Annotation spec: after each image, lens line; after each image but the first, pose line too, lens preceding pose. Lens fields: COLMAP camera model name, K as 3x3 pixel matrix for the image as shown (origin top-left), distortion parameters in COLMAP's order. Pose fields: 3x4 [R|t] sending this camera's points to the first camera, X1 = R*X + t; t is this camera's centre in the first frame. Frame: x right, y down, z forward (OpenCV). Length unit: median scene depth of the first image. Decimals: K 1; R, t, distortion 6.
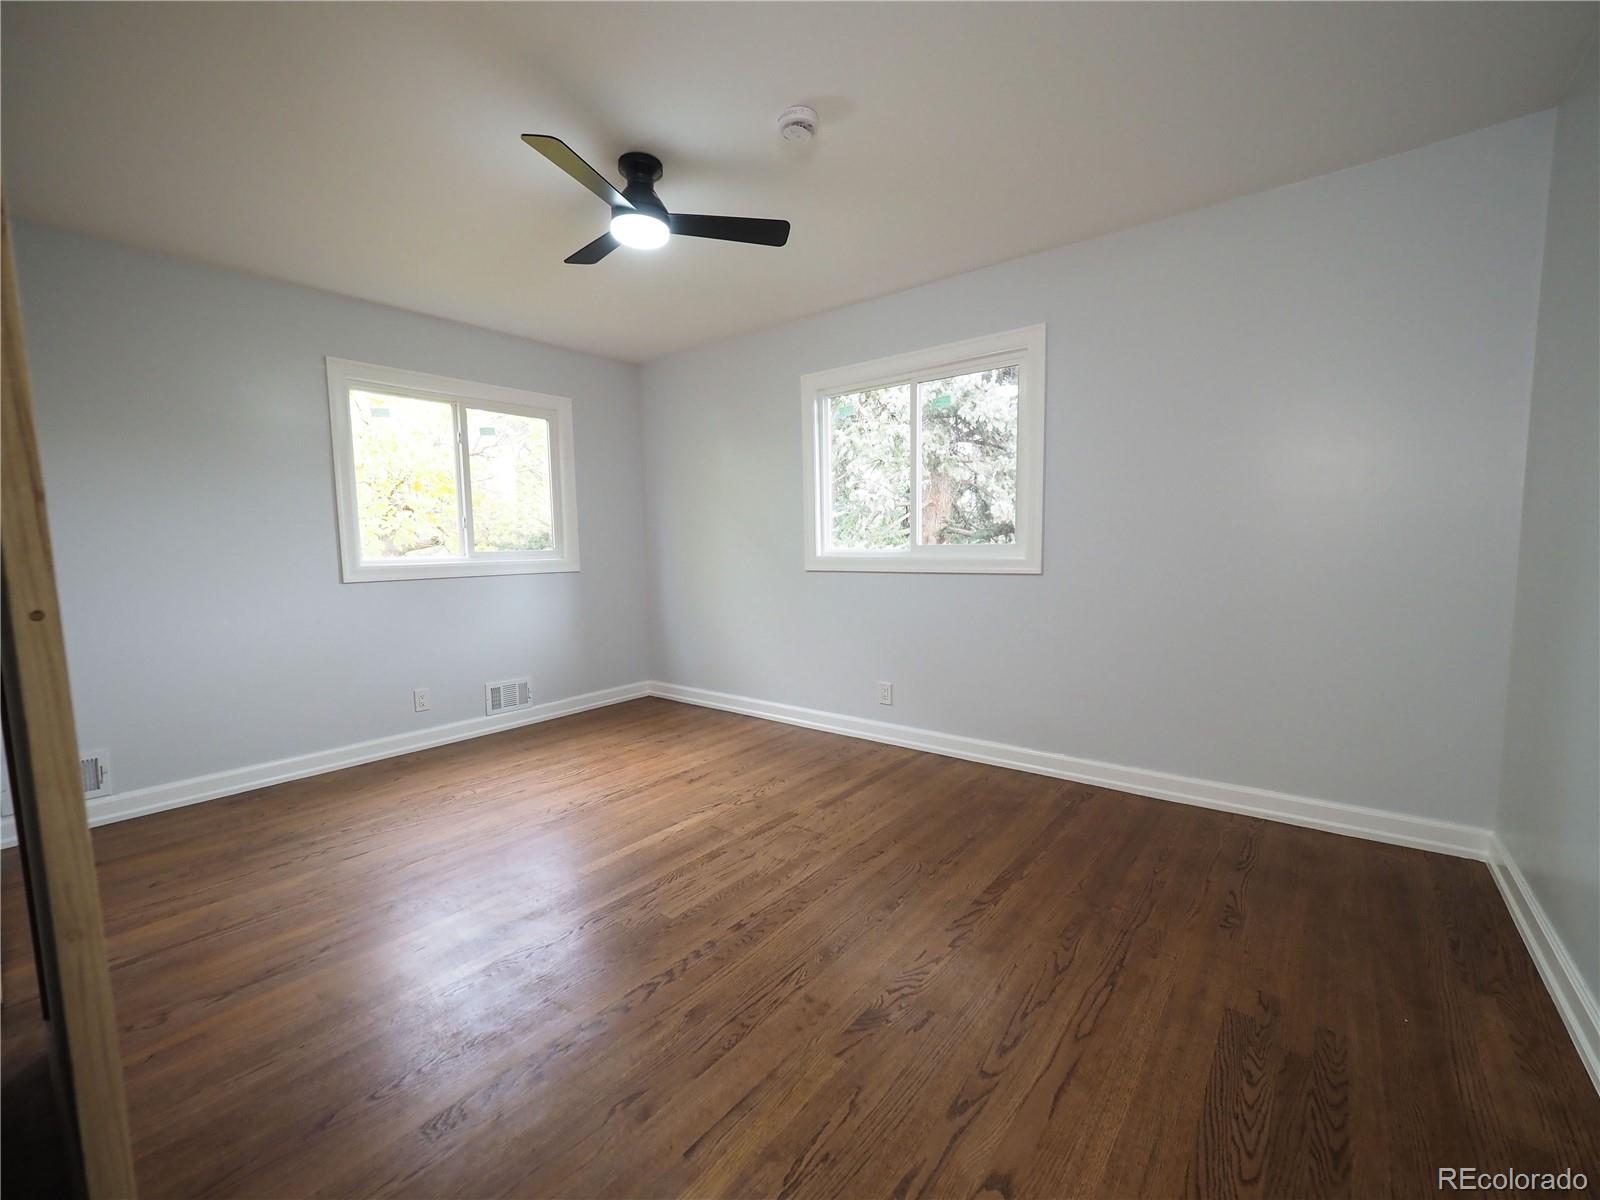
lens RADIAL K [[632.2, 0, 777.5], [0, 632.2, 595.7], [0, 0, 1]] dist [0.000833, 0.000311]
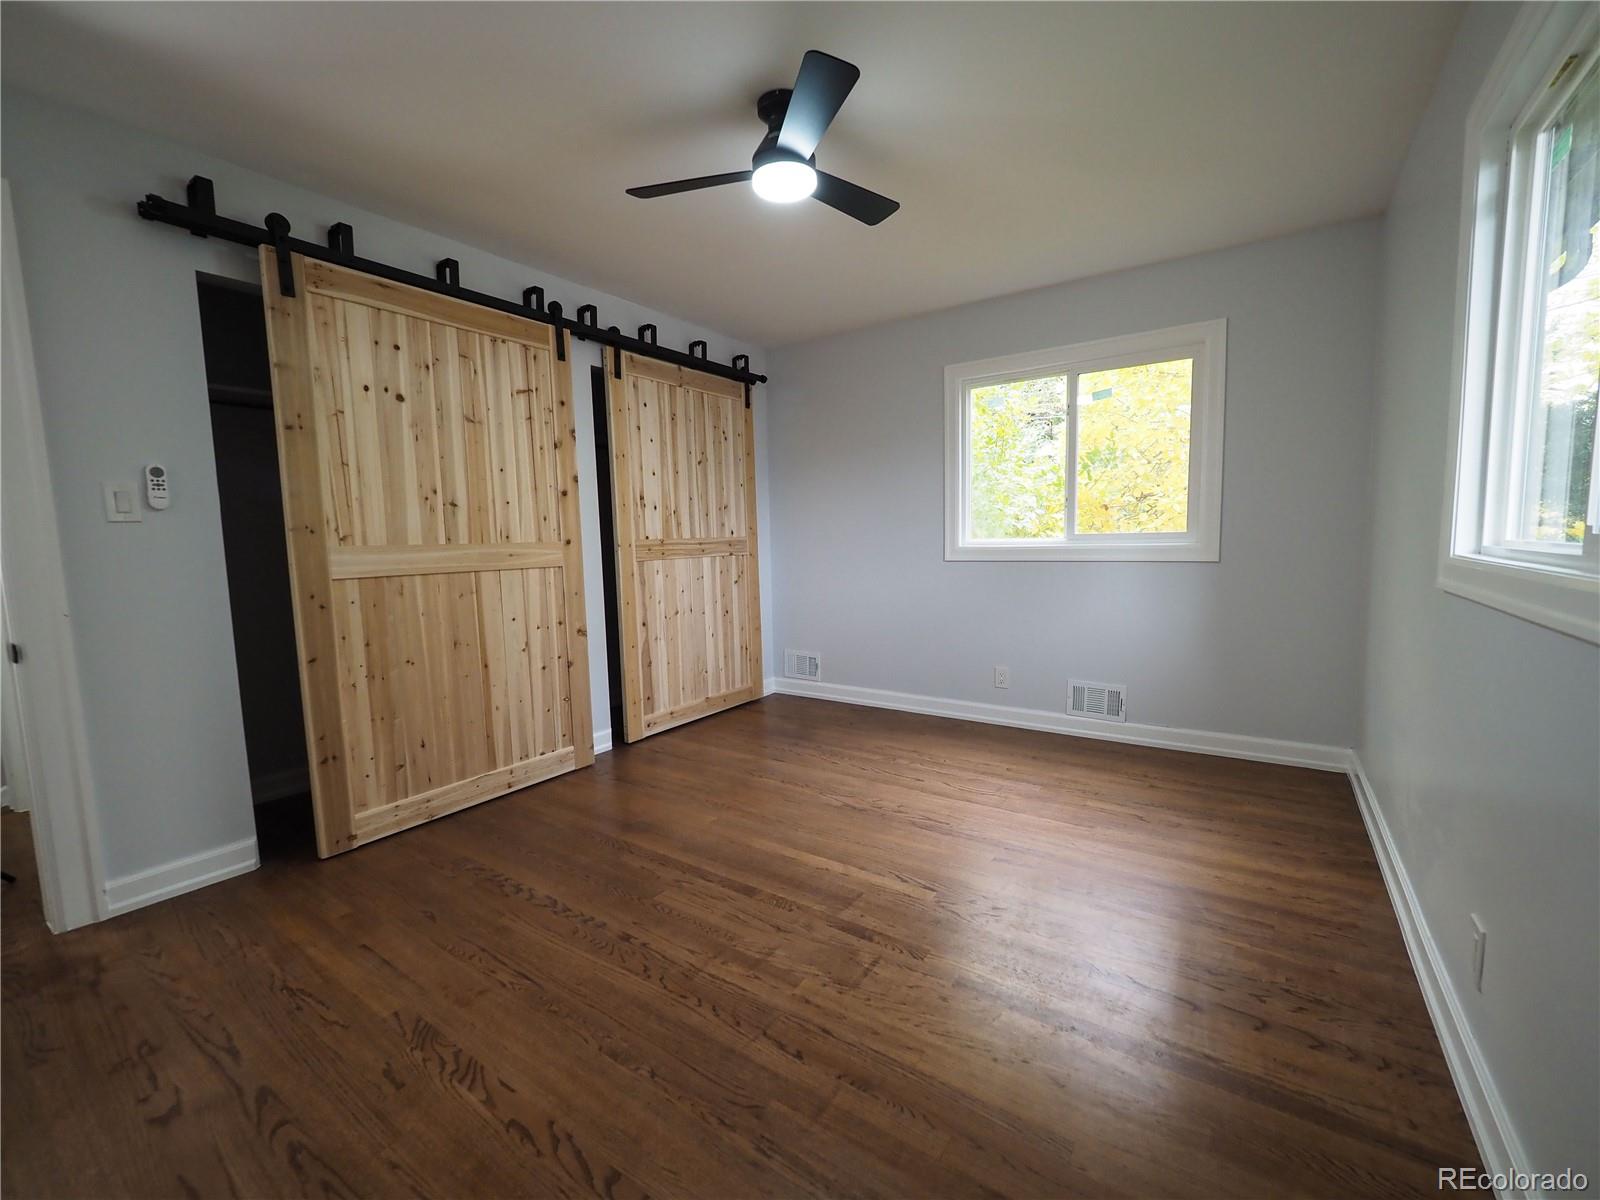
lens RADIAL K [[632.2, 0, 777.5], [0, 632.2, 595.7], [0, 0, 1]] dist [0.000833, 0.000311]
pose [[0.130274, 0.108906, -0.985479, 0.419860], [-0.062699, 0.992865, 0.101434, -0.053085], [0.989494, 0.048574, 0.136172, 0.520127]]
